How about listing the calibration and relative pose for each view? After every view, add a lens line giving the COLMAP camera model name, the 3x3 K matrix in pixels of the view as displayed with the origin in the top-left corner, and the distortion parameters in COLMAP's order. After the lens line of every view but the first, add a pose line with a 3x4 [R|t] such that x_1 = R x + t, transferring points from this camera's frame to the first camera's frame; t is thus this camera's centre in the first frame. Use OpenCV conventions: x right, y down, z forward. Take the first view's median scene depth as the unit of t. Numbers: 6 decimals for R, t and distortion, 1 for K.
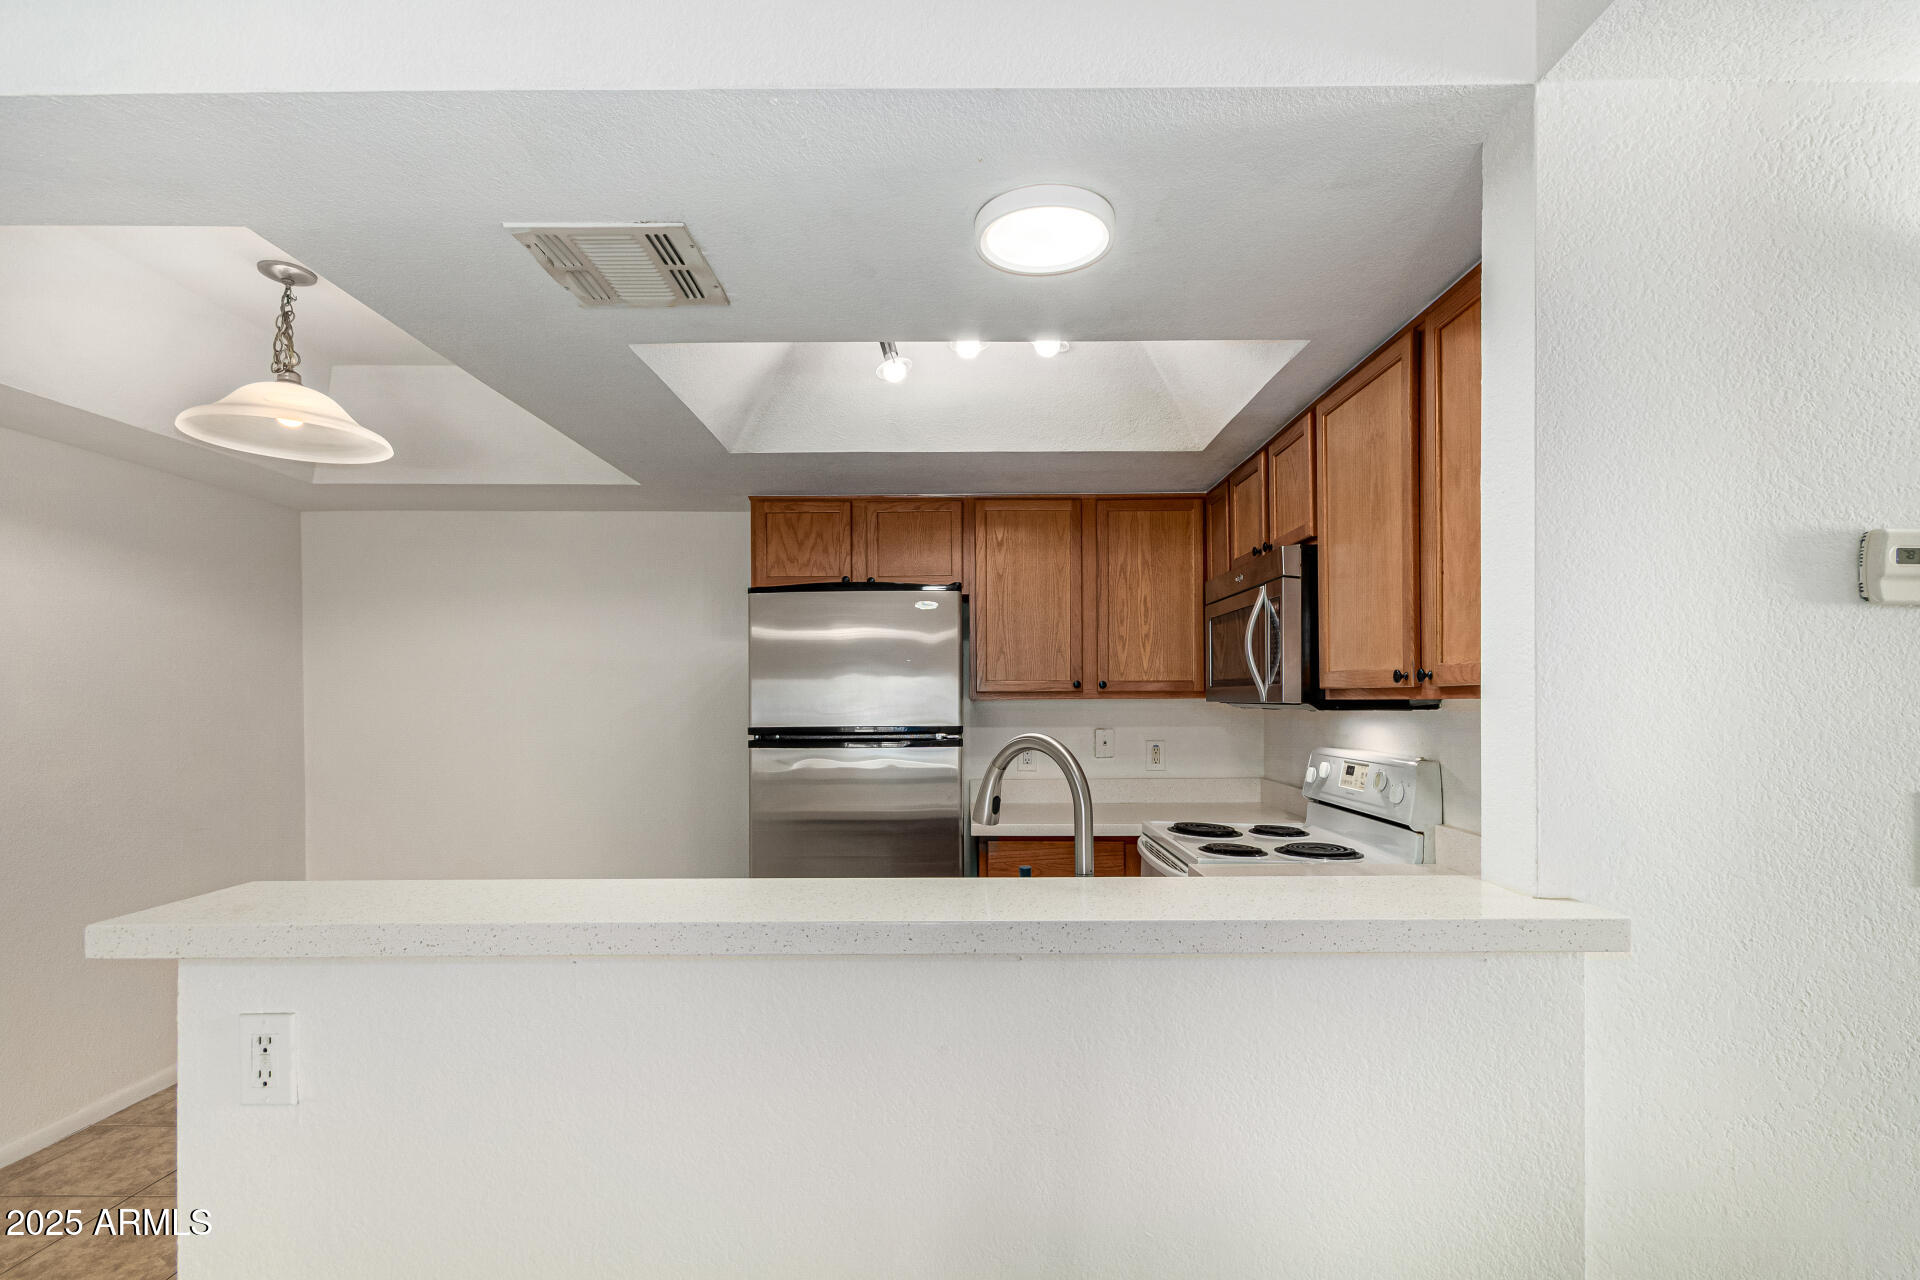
lens RADIAL K [[906.5, 0, 956.6], [0, 906.5, 695.7], [0, 0, 1]] dist [0.009997, 0.000408]
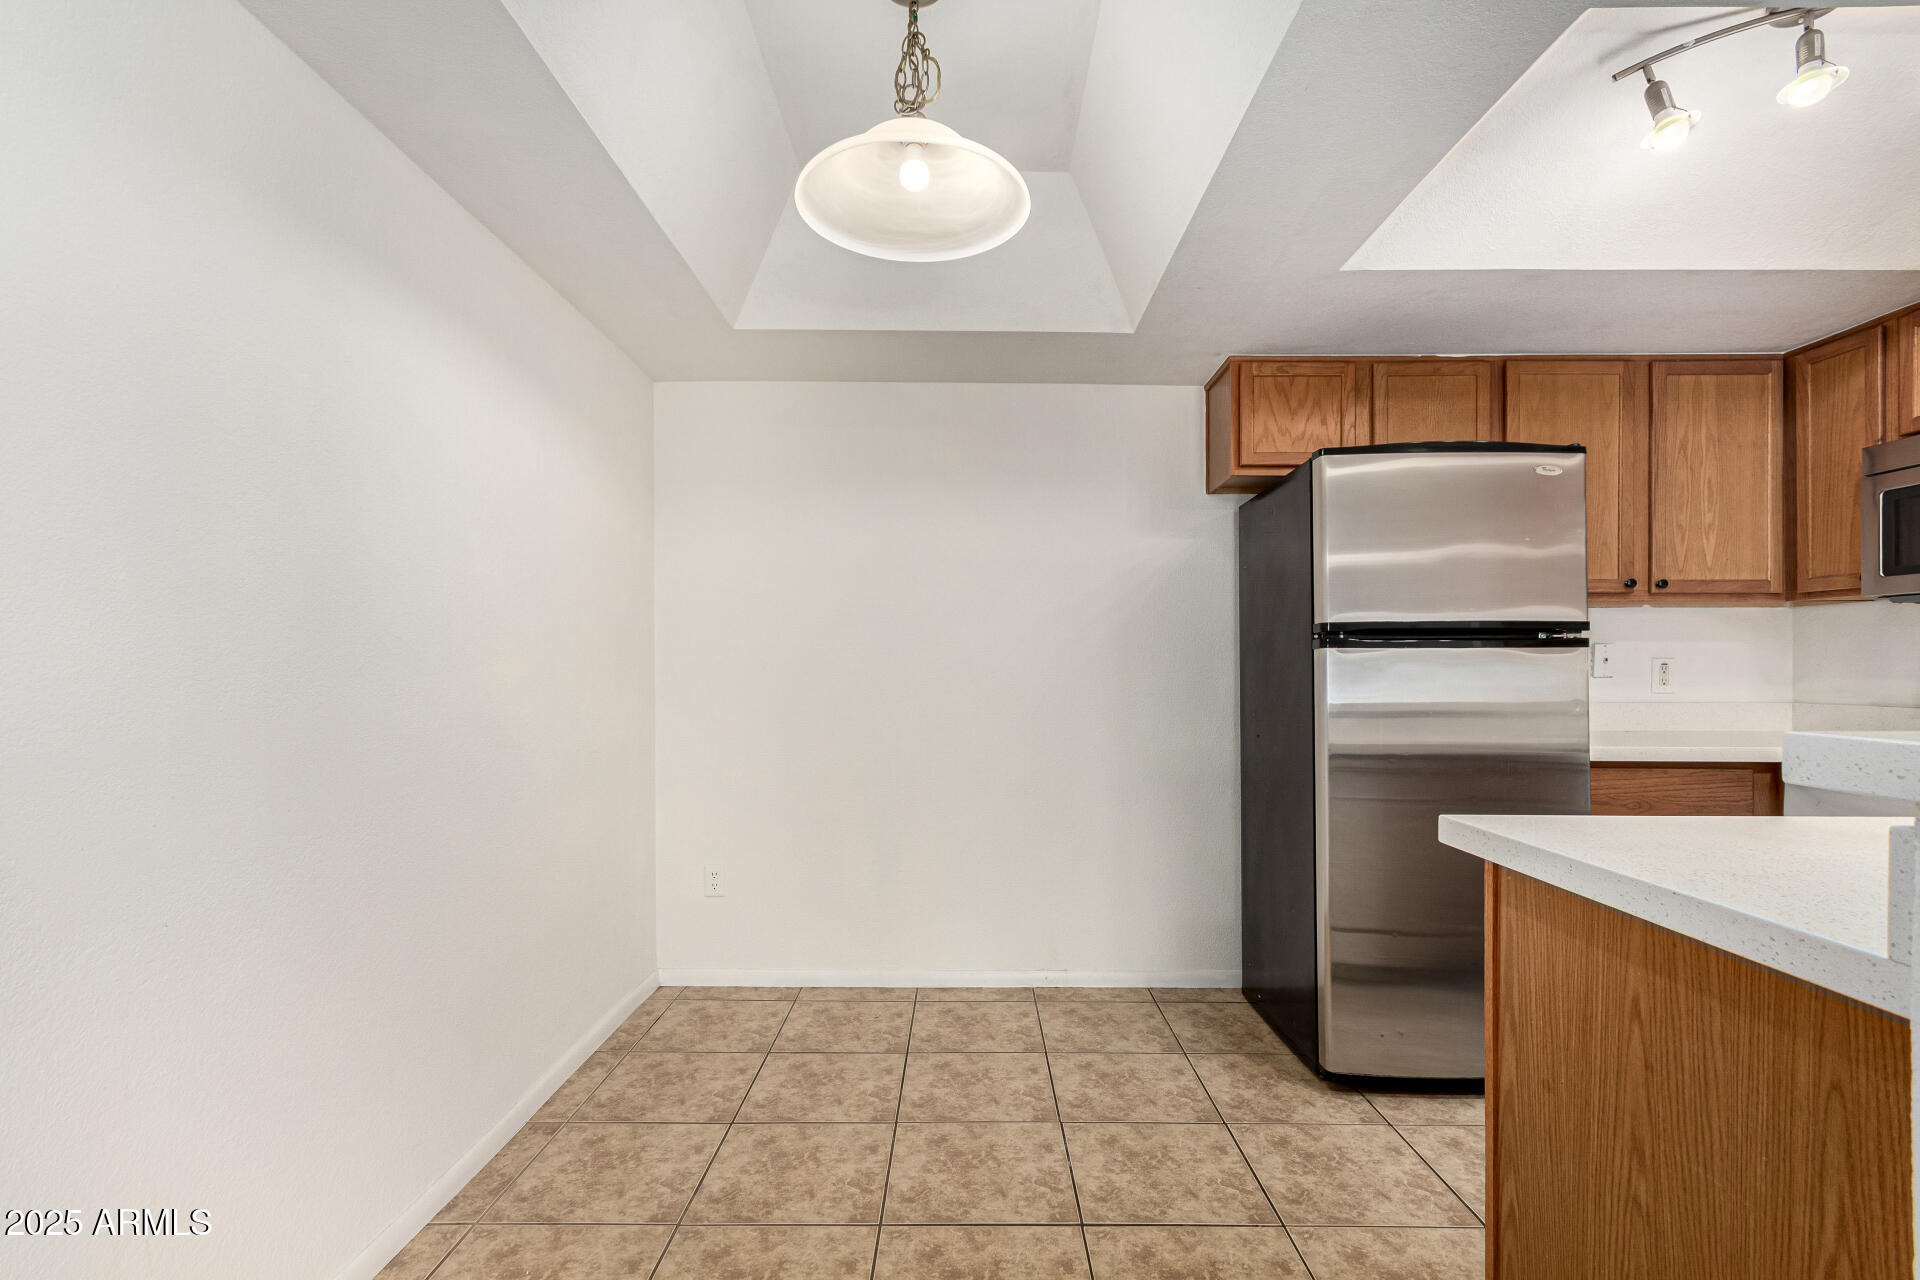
lens RADIAL K [[888.2, 0, 965.8], [0, 888.2, 656.4], [0, 0, 1]] dist [0.010455, 0.000647]
pose [[0.999932, 0.004137, 0.010893, -0.481117], [-0.004000, 0.999913, -0.012609, 0.066833], [-0.010944, 0.012565, 0.999861, 0.191426]]
